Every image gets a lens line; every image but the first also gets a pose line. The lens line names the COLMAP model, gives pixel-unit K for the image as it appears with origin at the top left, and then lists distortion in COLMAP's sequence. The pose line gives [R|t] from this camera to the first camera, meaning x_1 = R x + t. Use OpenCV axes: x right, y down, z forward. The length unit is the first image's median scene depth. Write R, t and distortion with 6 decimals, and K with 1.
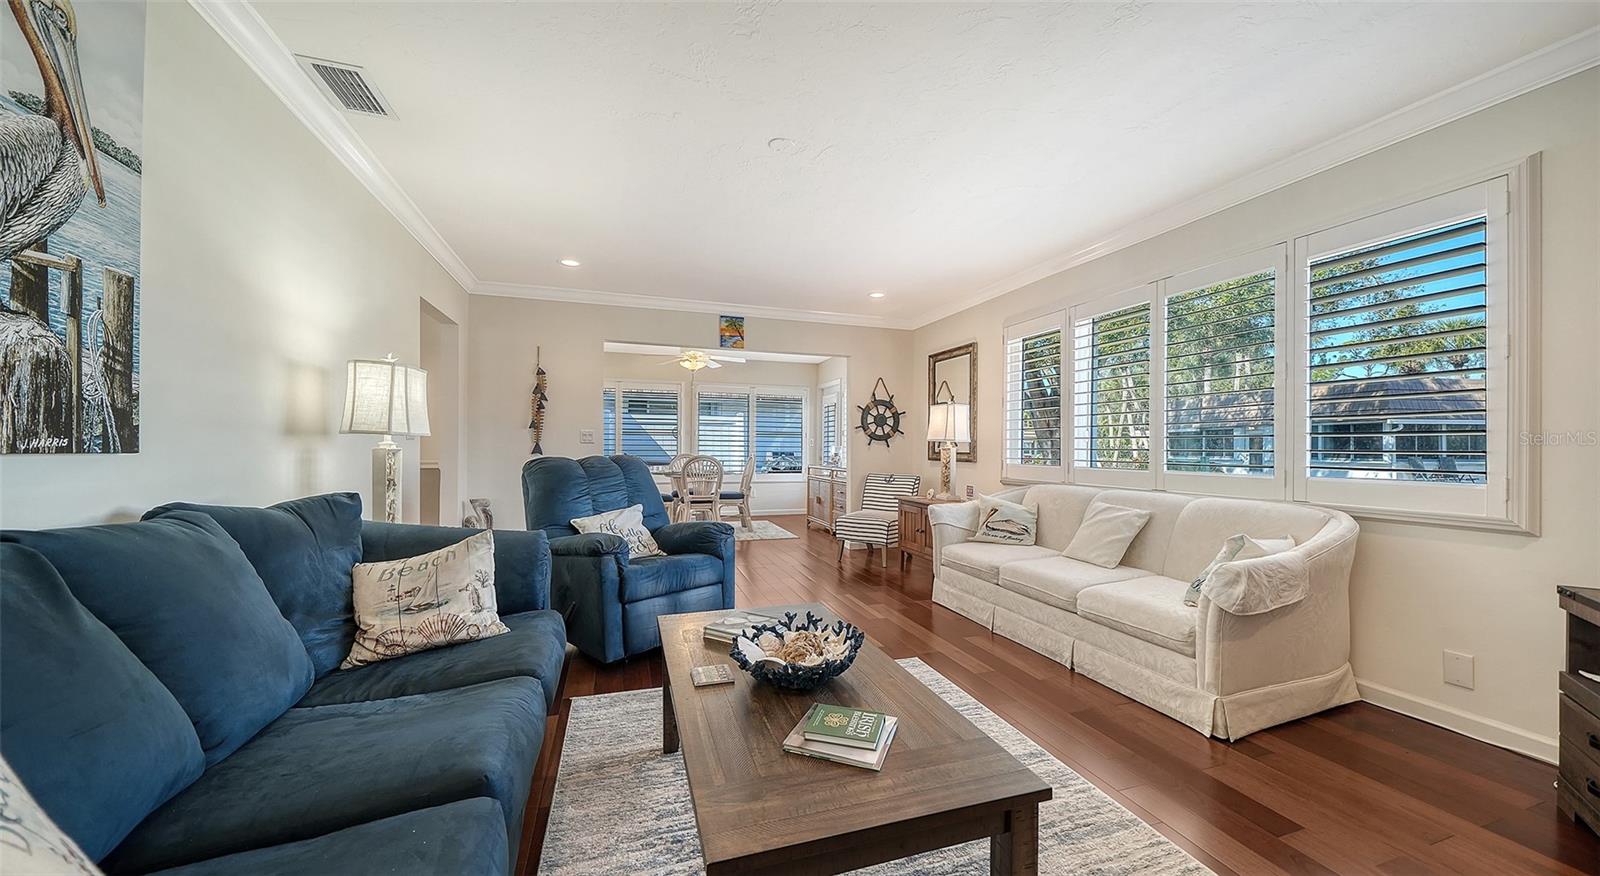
lens RADIAL K [[575.0, 0, 835.2], [0, 575.0, 457.7], [0, 0, 1]] dist [0.000570, -0.000022]
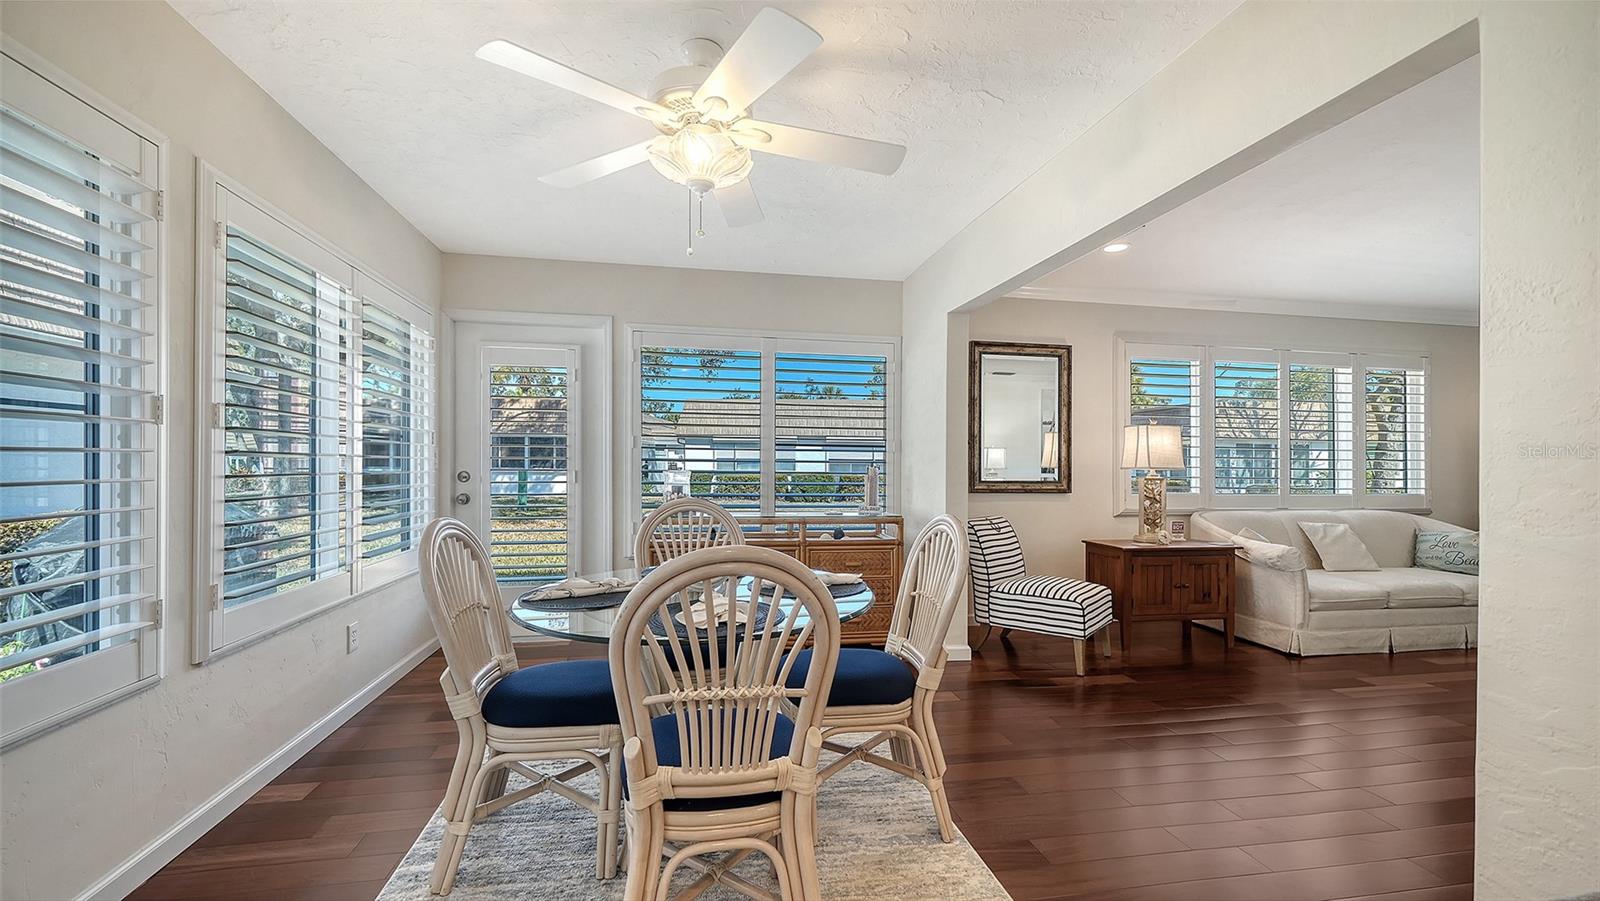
lens RADIAL K [[612.1, 0, 793.5], [0, 612.1, 465.4], [0, 0, 1]] dist [-0.001199, -0.000002]
pose [[0.178321, -0.008294, 0.983937, -2.515212], [0.003290, 0.999964, 0.007832, -0.147288], [-0.983967, 0.001840, 0.178342, 4.560864]]
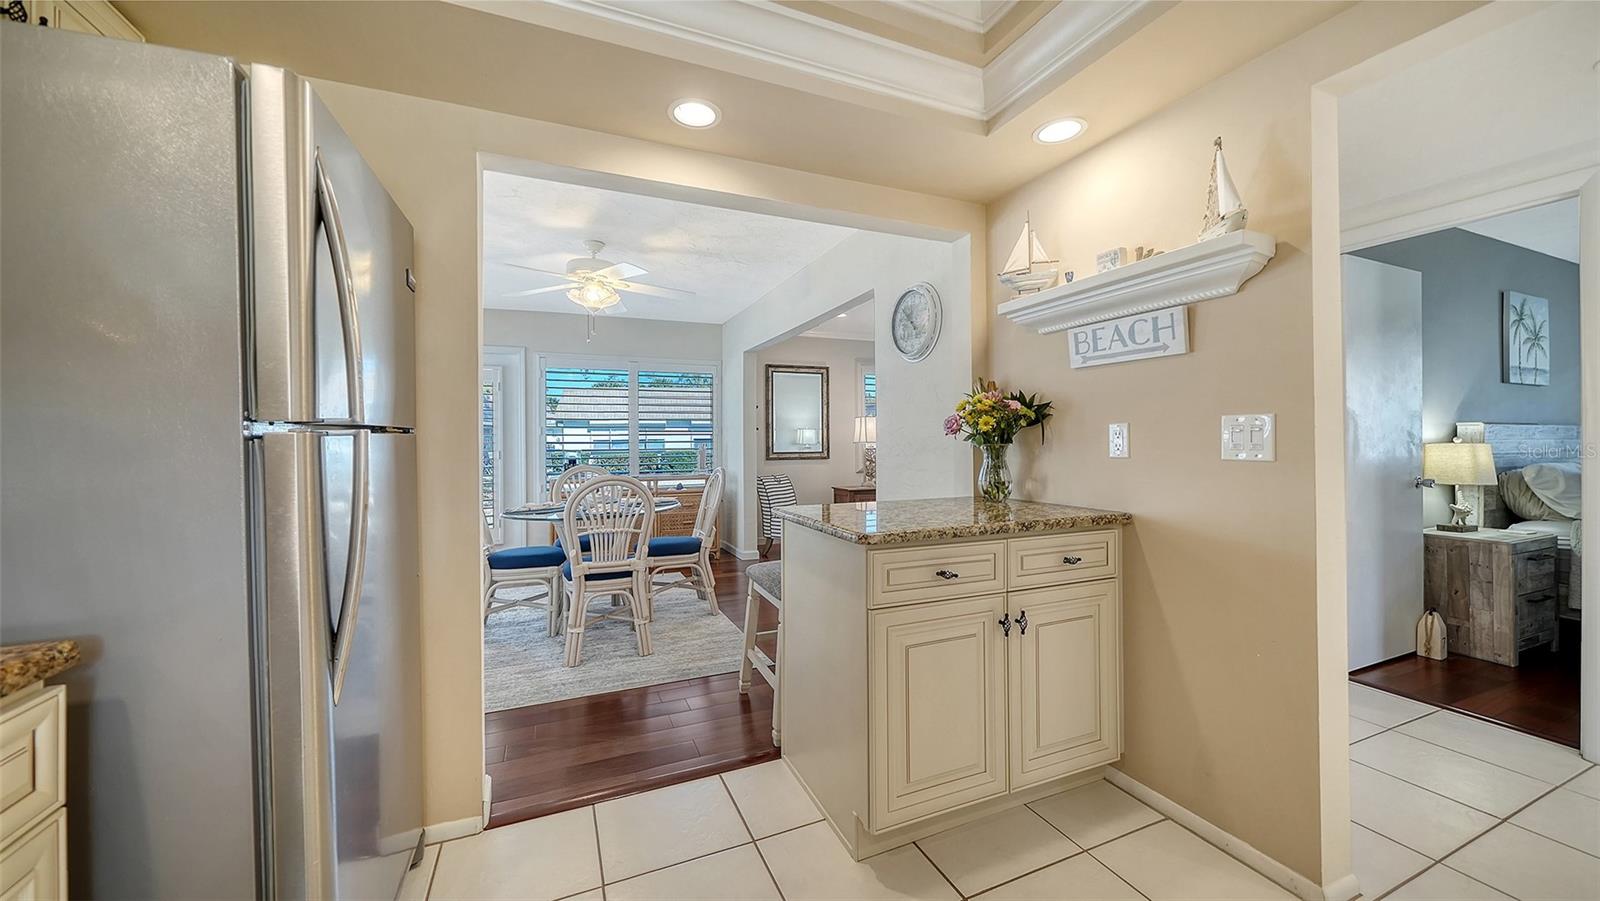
lens RADIAL K [[559.0, 0, 783.1], [0, 559.0, 430.5], [0, 0, 1]] dist [-0.002713, -0.000077]
pose [[-0.025951, 0.014687, 0.999555, -3.774255], [0.017677, 0.999742, -0.014231, -0.151658], [-0.999507, 0.017300, -0.026204, 4.215530]]
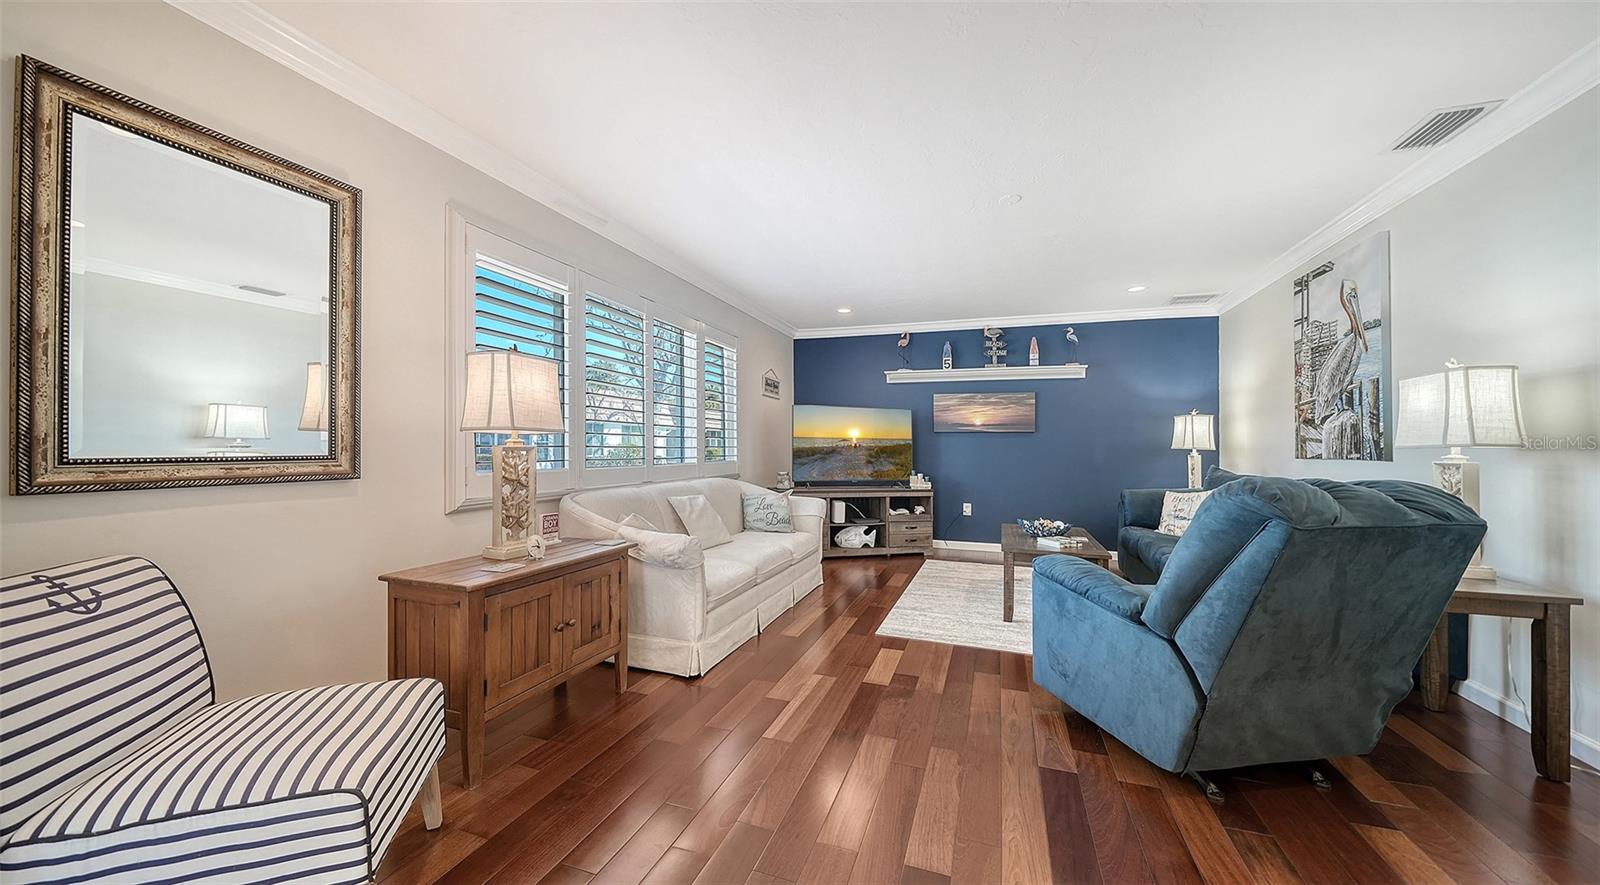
lens RADIAL K [[560.9, 0, 791.7], [0, 560.9, 439.1], [0, 0, 1]] dist [-0.004275, -0.000258]
pose [[-0.759710, -0.004993, 0.650243, -0.952846], [-0.004163, 0.999987, 0.002816, -0.087592], [-0.650249, -0.000568, -0.759721, 4.087000]]
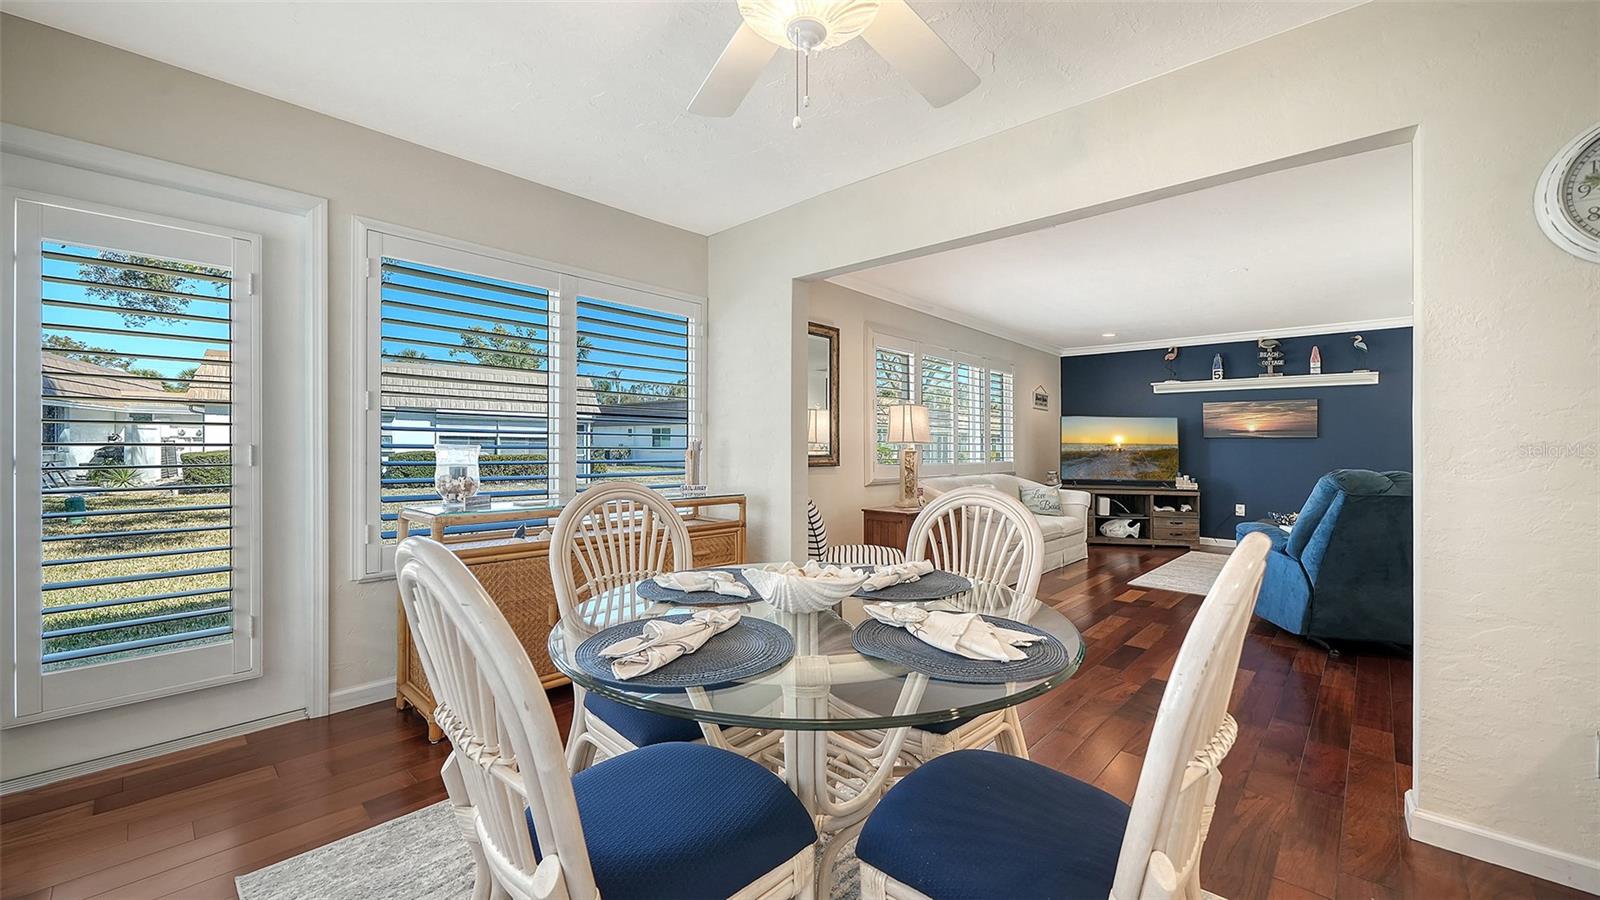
lens RADIAL K [[609.2, 0, 788.4], [0, 609.2, 443.6], [0, 0, 1]] dist [0.003388, -0.000560]
pose [[-0.437141, -0.007267, 0.899364, -2.057296], [-0.000214, 0.999968, 0.007976, -0.125803], [-0.899393, 0.003295, -0.437128, 5.453387]]
